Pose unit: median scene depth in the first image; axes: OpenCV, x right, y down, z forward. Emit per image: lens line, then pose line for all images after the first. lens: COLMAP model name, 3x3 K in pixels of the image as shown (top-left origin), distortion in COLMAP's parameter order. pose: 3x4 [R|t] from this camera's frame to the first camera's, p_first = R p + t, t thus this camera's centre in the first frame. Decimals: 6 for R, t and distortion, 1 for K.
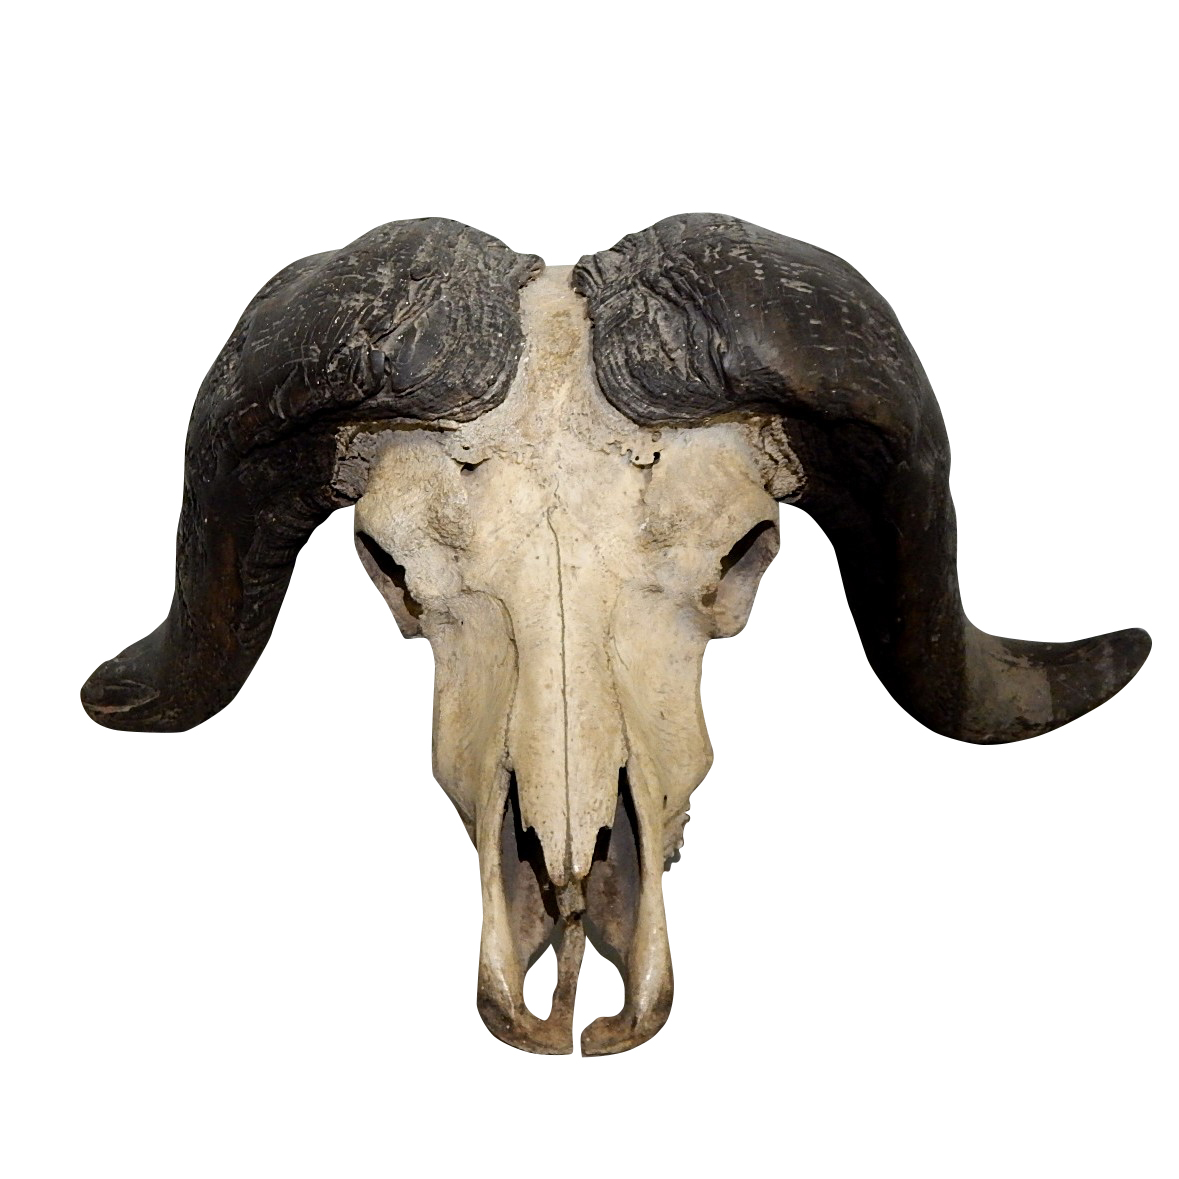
lens RADIAL K [[1393.9, 0, 589.0], [0, 1393.9, 589.3], [0, 0, 1]] dist [-0.034012, 0.000000]
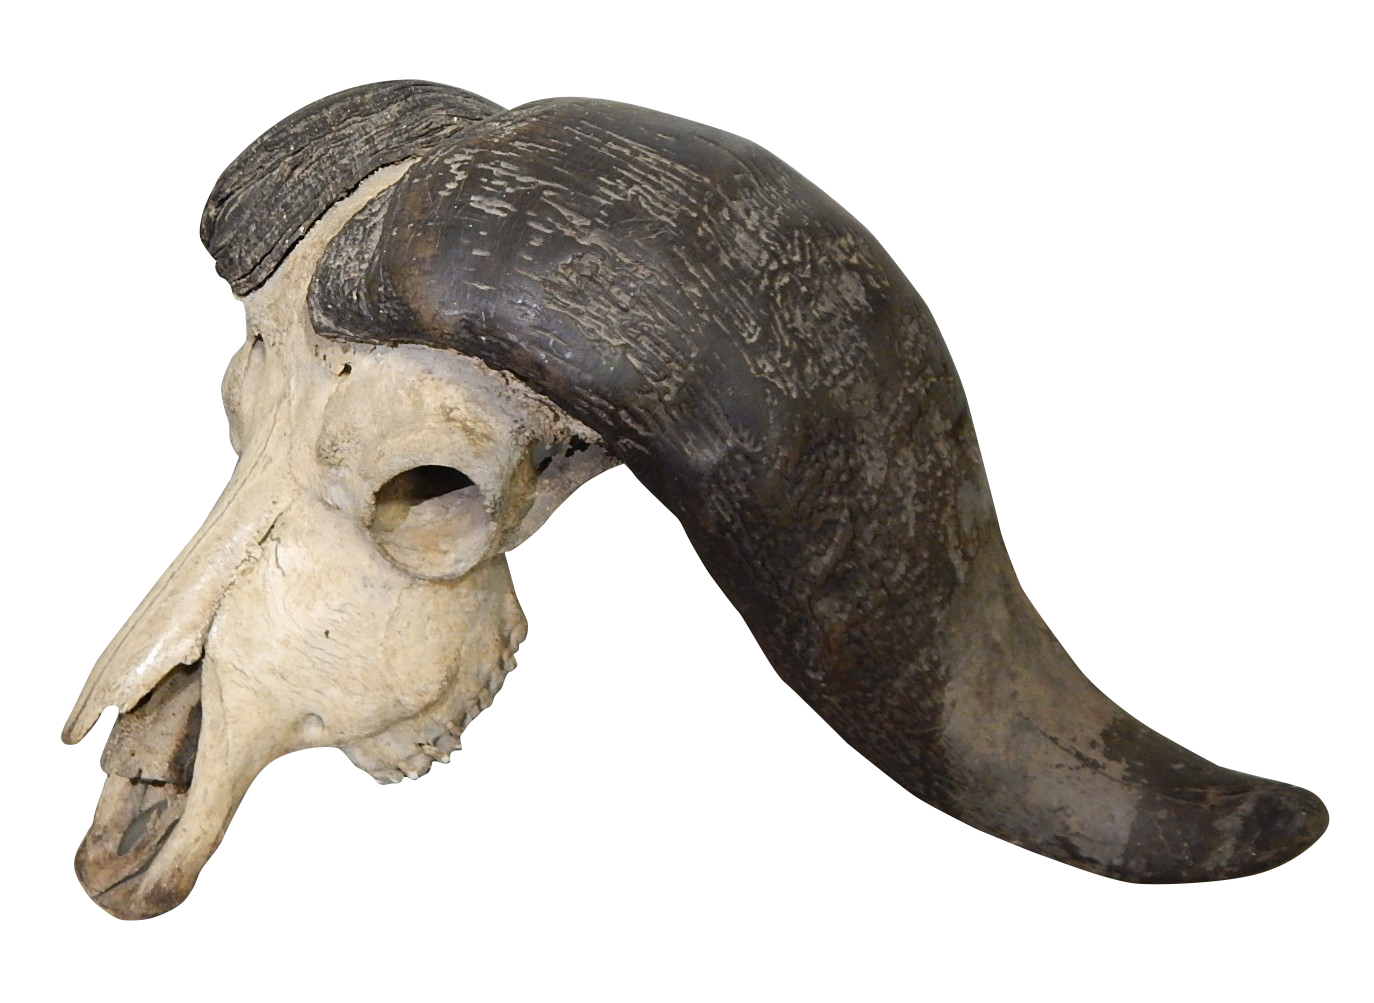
lens RADIAL K [[1476.9, 0, 665.4], [0, 1476.9, 420.2], [0, 0, 1]] dist [-0.005426, 0.000000]
pose [[0.657097, 0.240482, -0.714417, 0.903733], [-0.191011, 0.969934, 0.150807, -0.251636], [0.729204, 0.037366, 0.683275, 0.478019]]
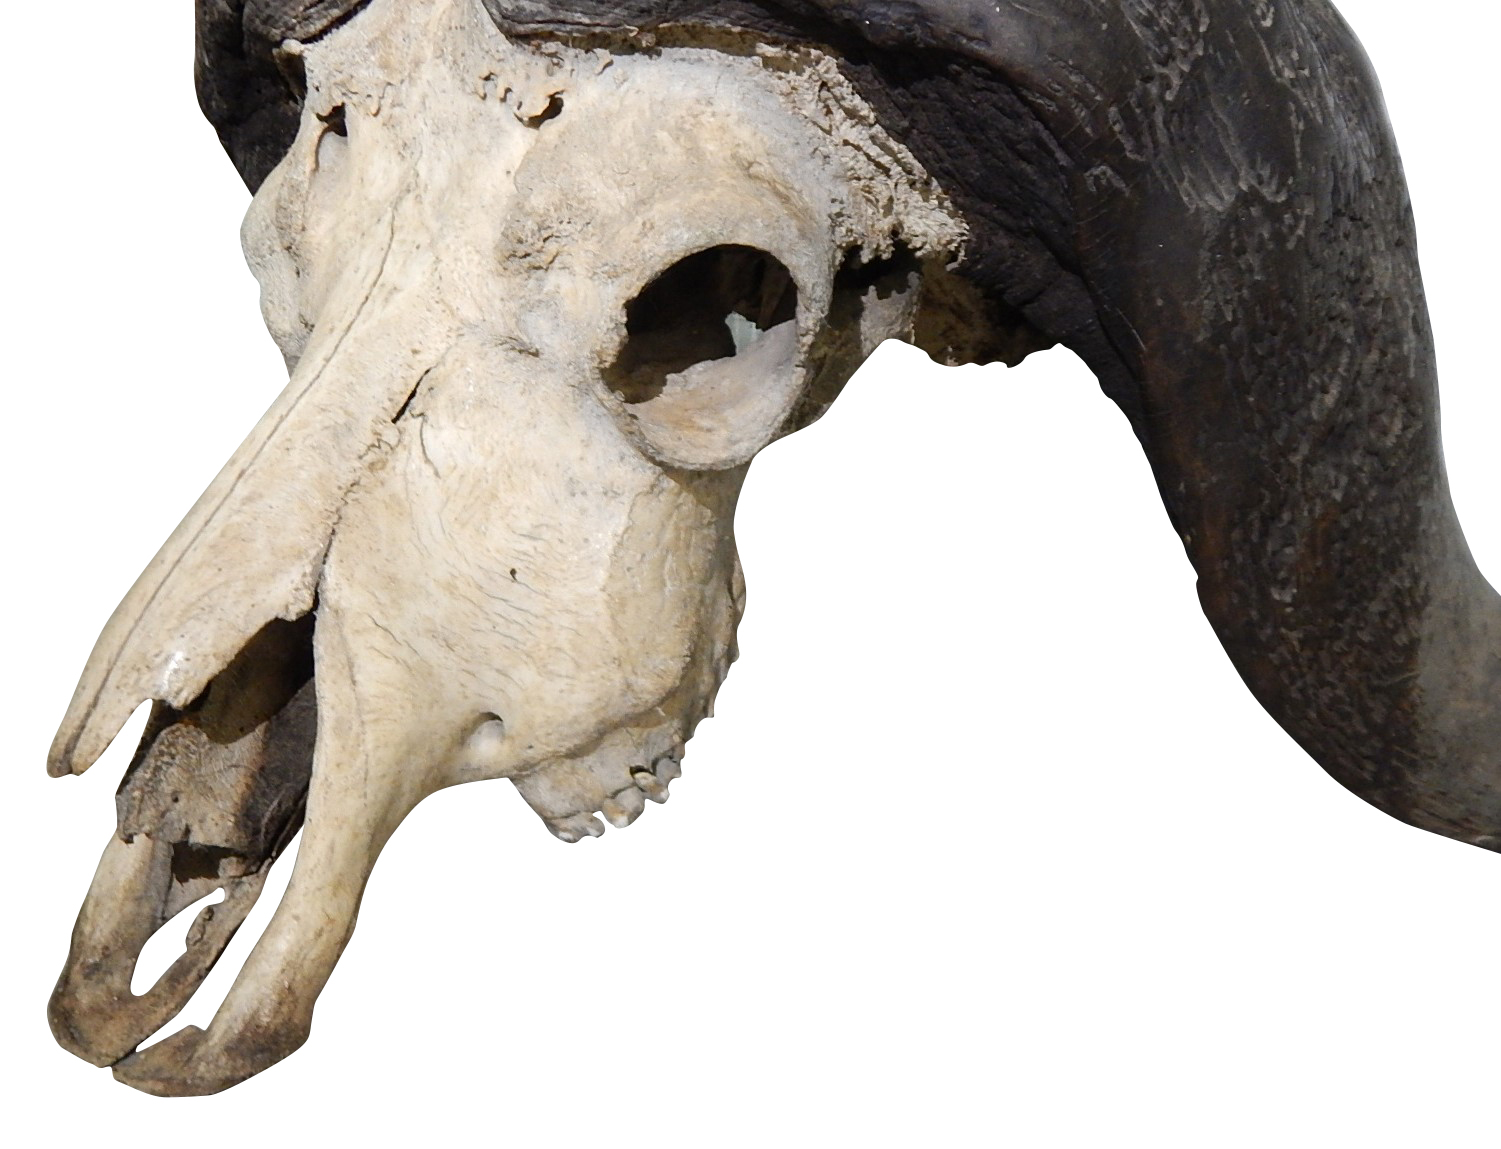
lens RADIAL K [[1401.7, 0, 737.8], [0, 1401.7, 625.9], [0, 0, 1]] dist [-0.001429, -0.004369]
pose [[0.822731, 0.195630, -0.533706, 0.442428], [-0.176587, 0.980419, 0.087156, 0.045342], [0.540306, 0.022540, 0.841167, 0.576352]]
